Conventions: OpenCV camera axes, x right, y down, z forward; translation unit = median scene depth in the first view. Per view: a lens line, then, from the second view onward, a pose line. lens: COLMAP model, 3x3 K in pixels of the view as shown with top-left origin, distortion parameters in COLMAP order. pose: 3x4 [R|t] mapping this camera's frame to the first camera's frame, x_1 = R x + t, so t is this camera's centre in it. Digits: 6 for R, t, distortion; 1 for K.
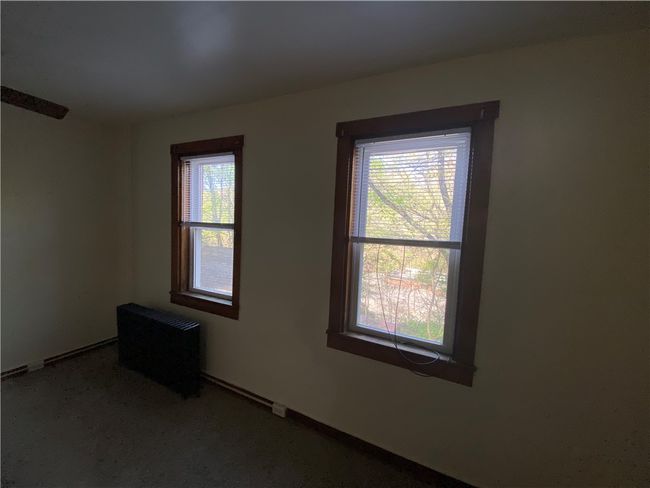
lens RADIAL K [[264.2, 0, 324.9], [0, 264.2, 246.5], [0, 0, 1]] dist [0.004729, 0.000177]
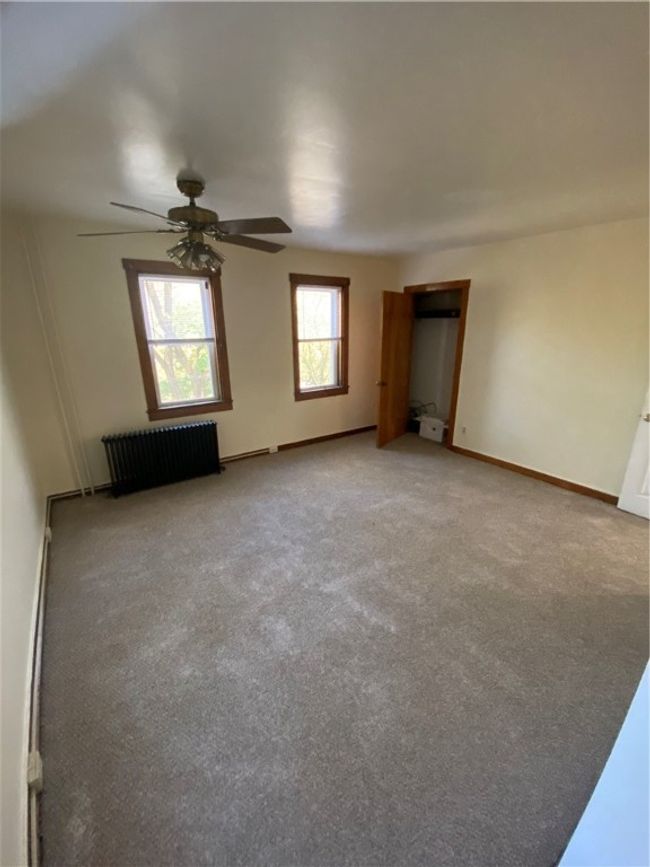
lens RADIAL K [[352.4, 0, 327.1], [0, 352.4, 434.1], [0, 0, 1]] dist [0.004729, 0.000177]
pose [[0.478223, -0.318690, 0.818376, -1.782334], [0.094056, 0.945064, 0.313063, -0.141106], [-0.873188, -0.072741, 0.481925, -0.361543]]
